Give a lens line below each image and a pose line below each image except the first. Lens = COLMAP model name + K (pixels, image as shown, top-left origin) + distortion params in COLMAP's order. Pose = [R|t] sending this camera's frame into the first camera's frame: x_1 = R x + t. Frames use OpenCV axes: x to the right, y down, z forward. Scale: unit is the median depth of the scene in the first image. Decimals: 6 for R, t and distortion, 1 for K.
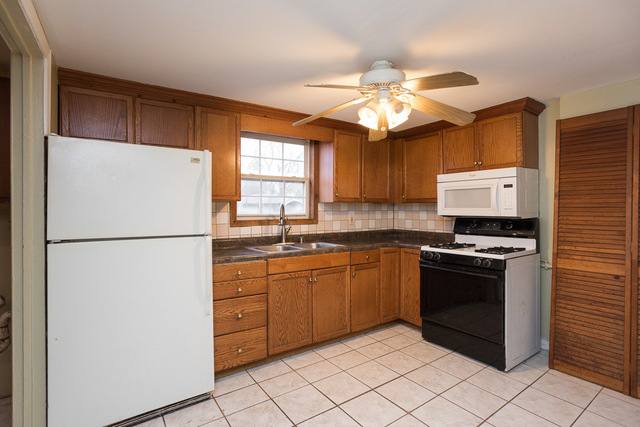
lens RADIAL K [[307.6, 0, 321.2], [0, 307.6, 215.0], [0, 0, 1]] dist [-0.029825, 0.009978]
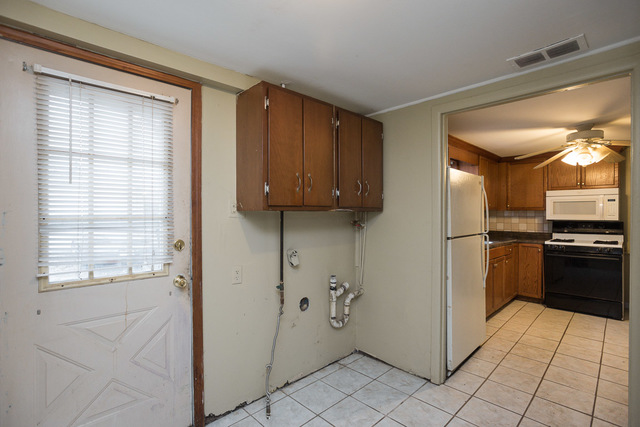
lens RADIAL K [[307.6, 0, 314.1], [0, 307.6, 217.2], [0, 0, 1]] dist [-0.029825, 0.009978]
pose [[0.986476, -0.002667, 0.163884, -0.977641], [0.003942, 0.999964, -0.007459, -0.004550], [-0.163859, 0.008004, 0.986451, -0.221490]]
